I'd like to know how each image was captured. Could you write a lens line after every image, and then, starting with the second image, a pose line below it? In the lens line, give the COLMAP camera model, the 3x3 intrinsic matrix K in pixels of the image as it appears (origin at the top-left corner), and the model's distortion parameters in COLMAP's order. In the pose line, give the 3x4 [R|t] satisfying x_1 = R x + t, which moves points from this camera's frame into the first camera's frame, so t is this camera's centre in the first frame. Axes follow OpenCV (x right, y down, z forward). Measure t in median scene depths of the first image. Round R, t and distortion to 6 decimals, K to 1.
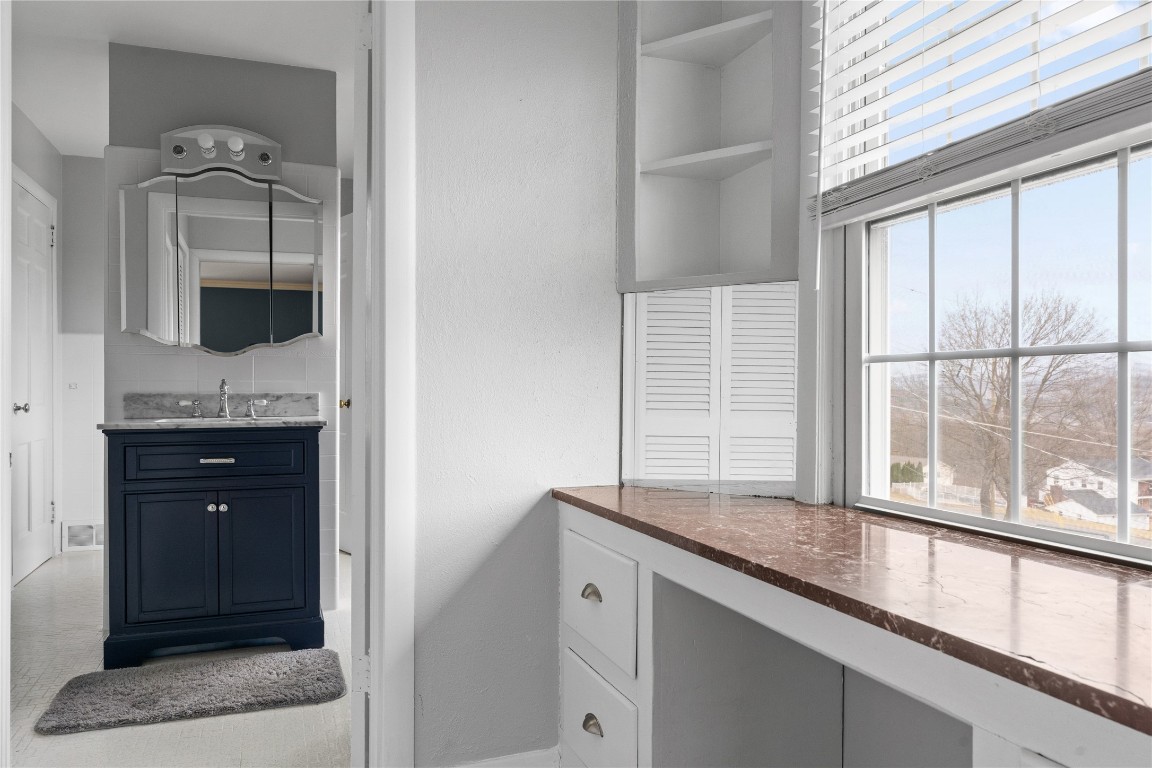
lens RADIAL K [[826.8, 0, 562.2], [0, 826.8, 404.9], [0, 0, 1]] dist [0.001990, 0.000677]
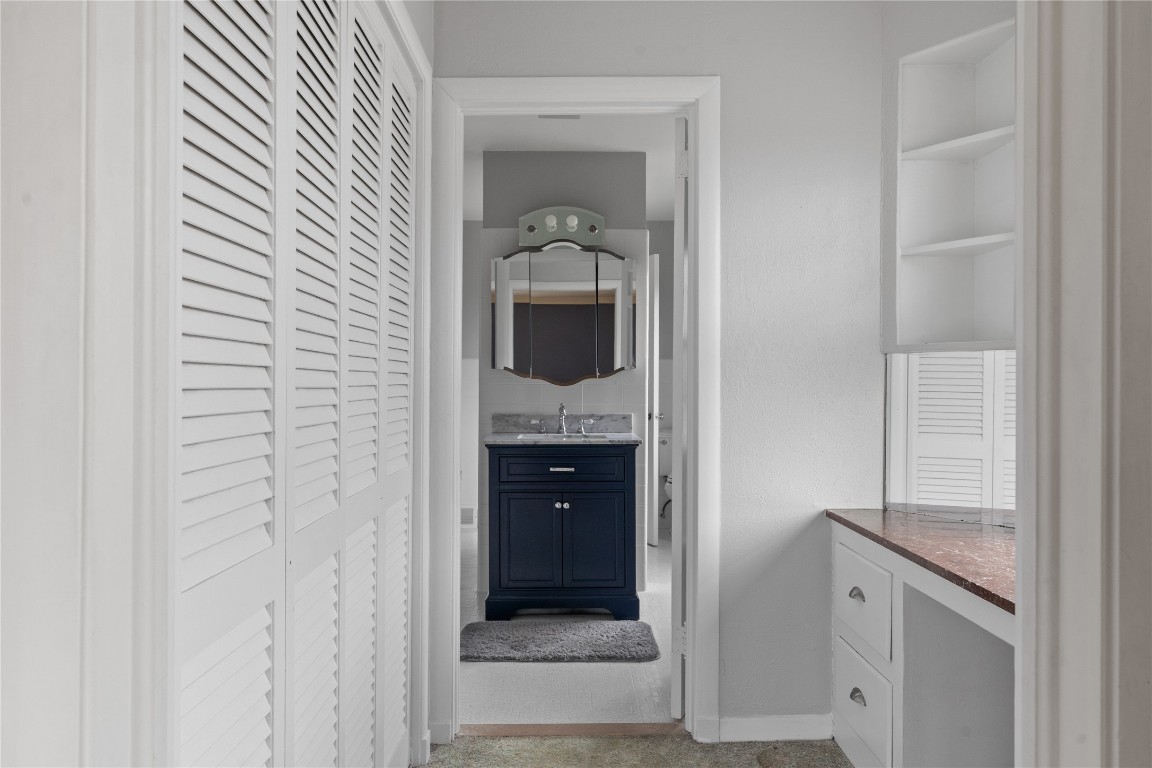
lens RADIAL K [[801.4, 0, 577.3], [0, 801.4, 370.2], [0, 0, 1]] dist [0.000918, 0.001719]
pose [[0.948653, -0.001227, -0.316316, 0.011611], [-0.010502, 0.999319, -0.035371, -0.051782], [0.316144, 0.036877, 0.947994, -0.237738]]
